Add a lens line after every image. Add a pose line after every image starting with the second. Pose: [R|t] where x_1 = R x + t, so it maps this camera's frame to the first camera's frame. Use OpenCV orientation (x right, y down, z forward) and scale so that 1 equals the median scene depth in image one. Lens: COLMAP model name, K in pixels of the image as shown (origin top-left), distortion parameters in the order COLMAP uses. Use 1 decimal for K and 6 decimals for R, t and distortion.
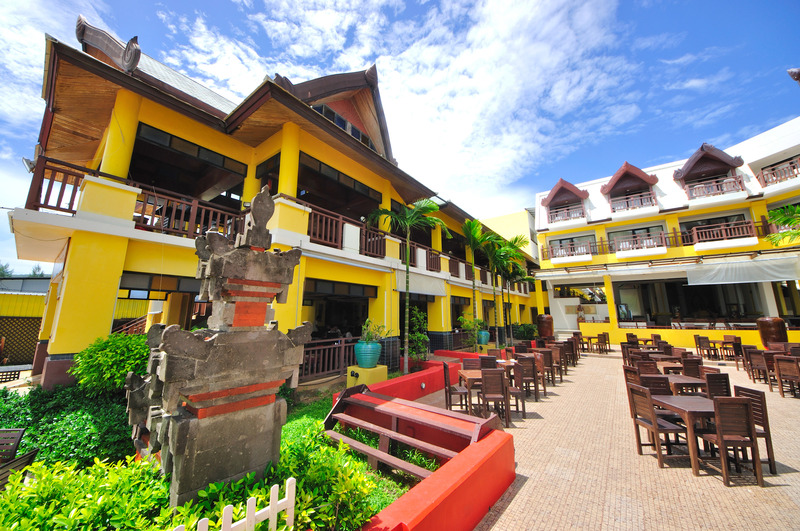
lens RADIAL K [[291.8, 0, 397.0], [0, 291.8, 257.6], [0, 0, 1]] dist [0.047652, -0.028447]
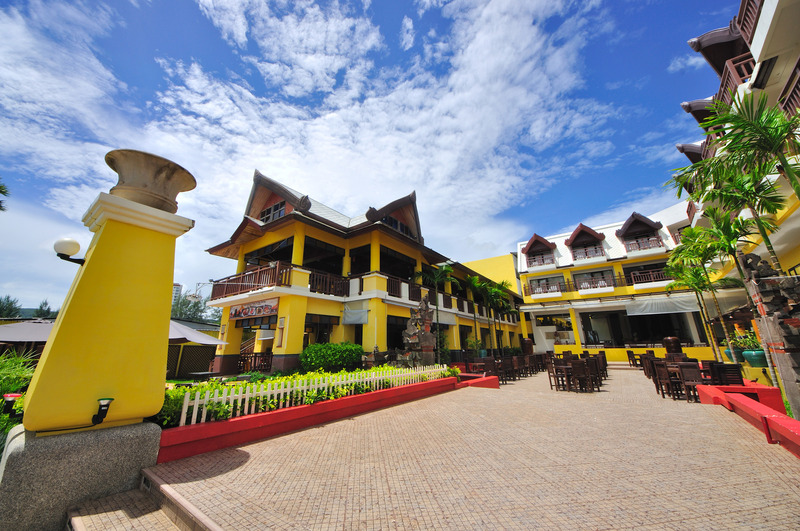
lens RADIAL K [[292.1, 0, 386.7], [0, 292.1, 257.2], [0, 0, 1]] dist [0.031201, -0.020011]
pose [[0.999917, -0.012810, 0.001619, -0.118881], [0.012909, 0.994484, -0.104092, -0.038665], [-0.000276, 0.104104, 0.994566, -0.322097]]
